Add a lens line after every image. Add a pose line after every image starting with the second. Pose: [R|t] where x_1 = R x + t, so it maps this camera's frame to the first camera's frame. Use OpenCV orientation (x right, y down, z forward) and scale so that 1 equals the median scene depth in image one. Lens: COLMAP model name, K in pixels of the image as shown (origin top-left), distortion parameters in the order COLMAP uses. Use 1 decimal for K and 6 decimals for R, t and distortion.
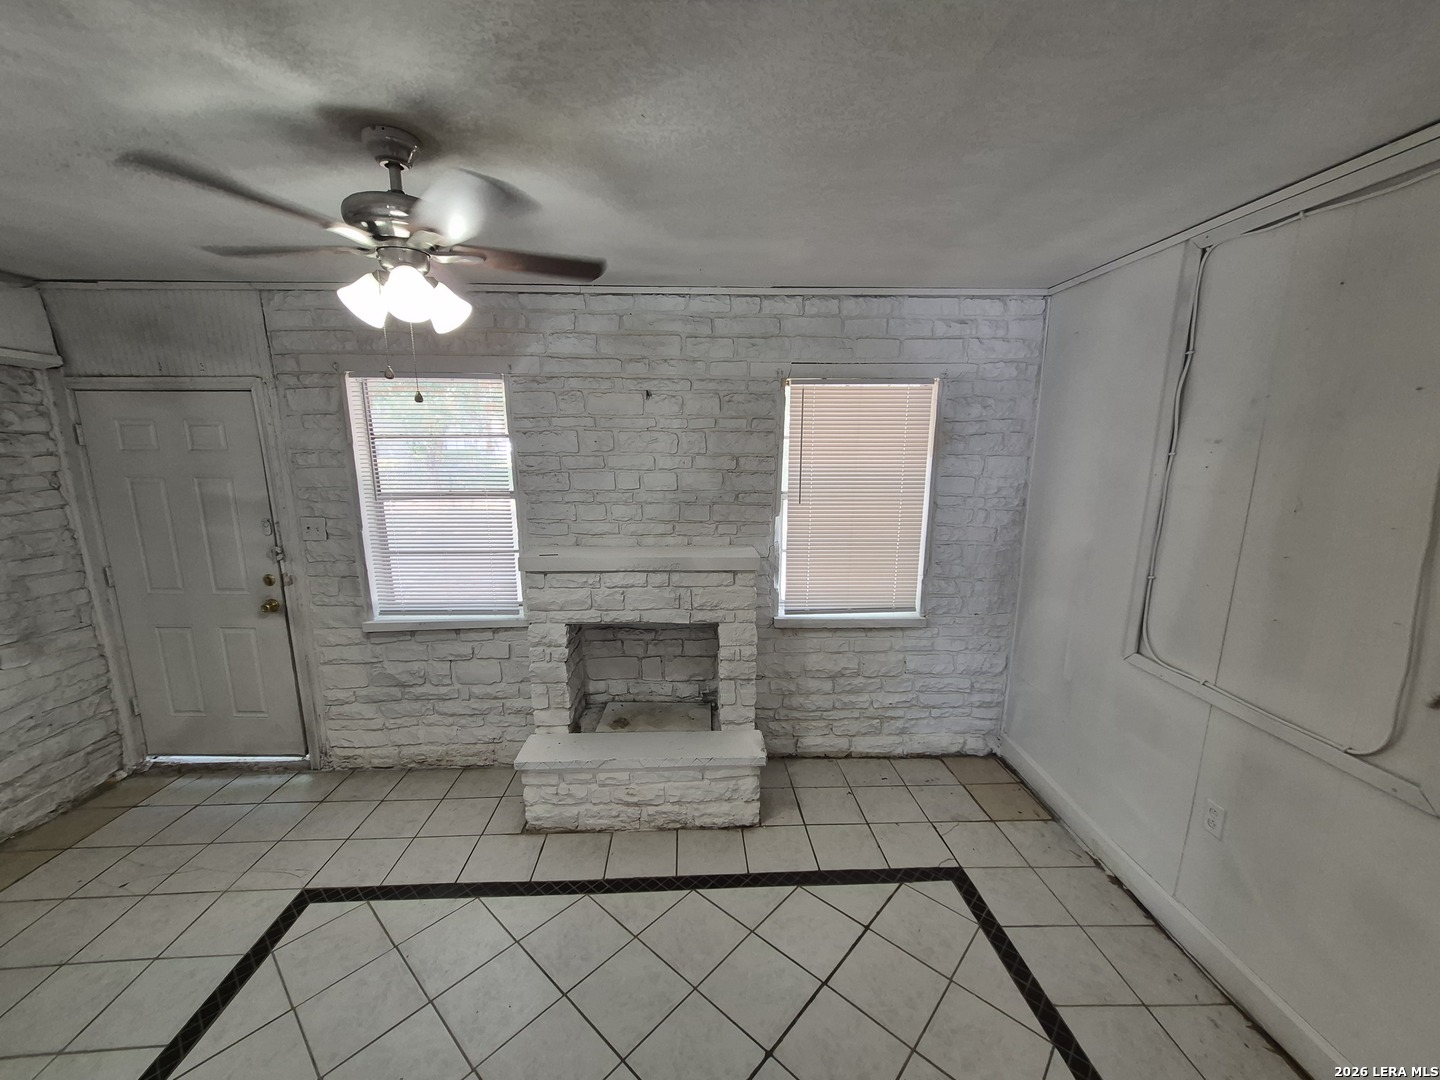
lens RADIAL K [[566.3, 0, 709.8], [0, 566.3, 545.1], [0, 0, 1]] dist [0.012765, -0.002747]
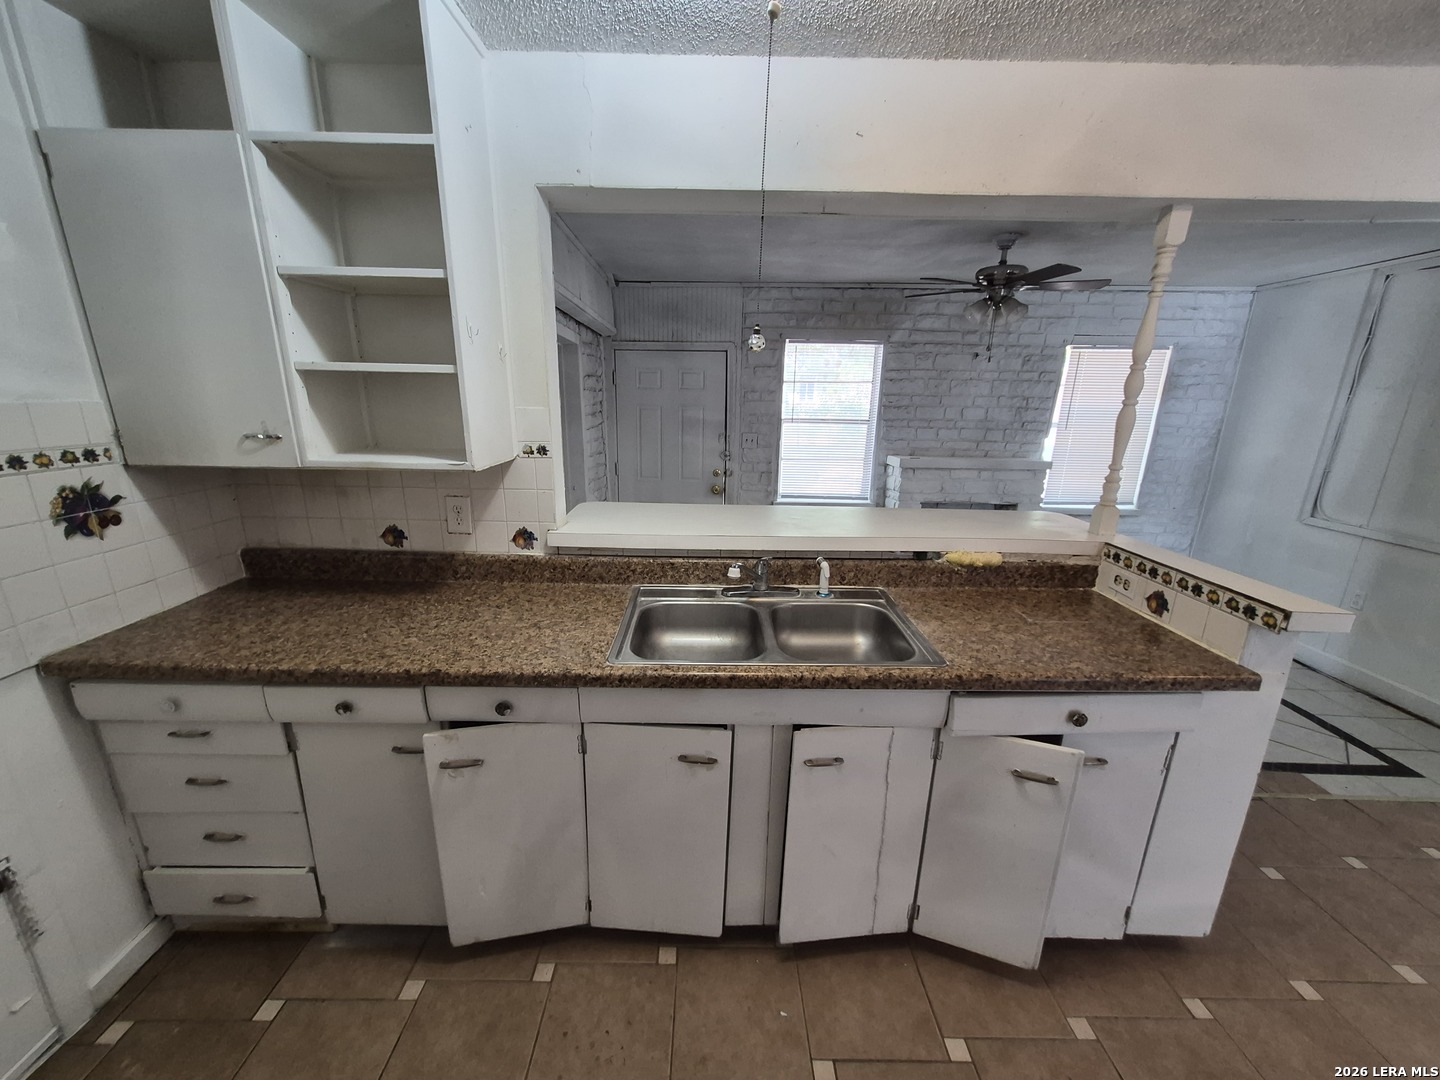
lens RADIAL K [[566.3, 0, 709.8], [0, 566.3, 545.1], [0, 0, 1]] dist [0.012765, -0.002747]
pose [[0.998730, 0.027225, -0.042393, -0.741427], [-0.023962, 0.996845, 0.075667, 0.145604], [0.044320, -0.074555, 0.996232, -0.600234]]
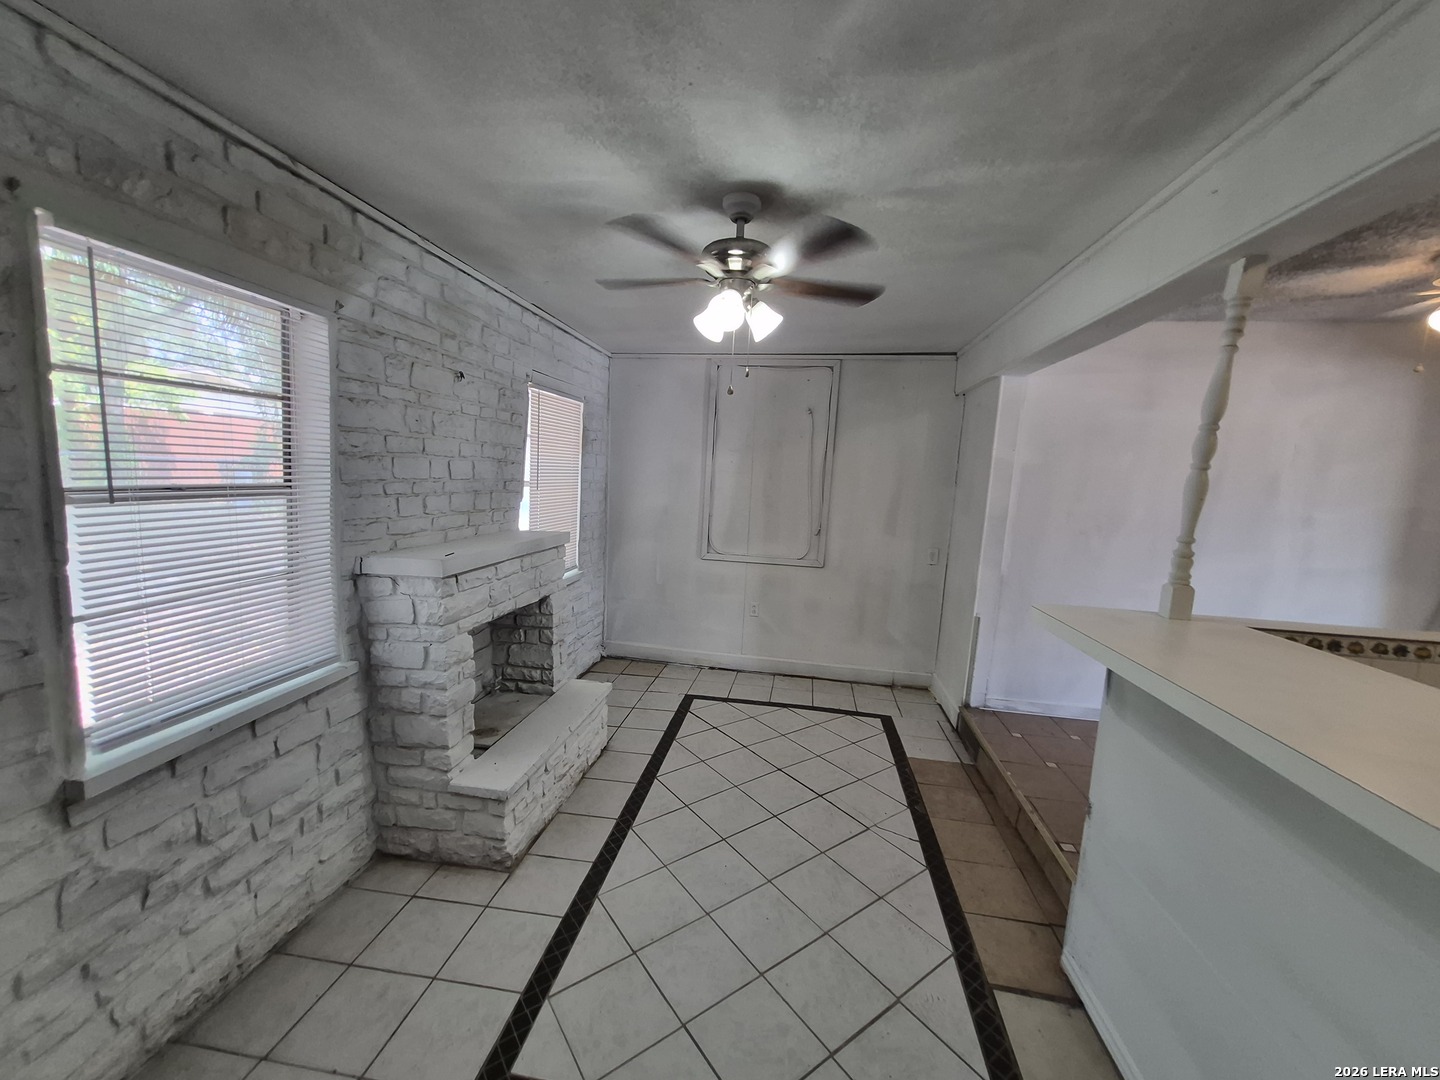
lens RADIAL K [[566.3, 0, 709.8], [0, 566.3, 545.1], [0, 0, 1]] dist [0.012765, -0.002747]
pose [[0.207490, -0.120225, 0.970821, -0.954932], [0.138980, 0.985975, 0.092398, -0.018985], [-0.968314, 0.115753, 0.221289, 0.418972]]
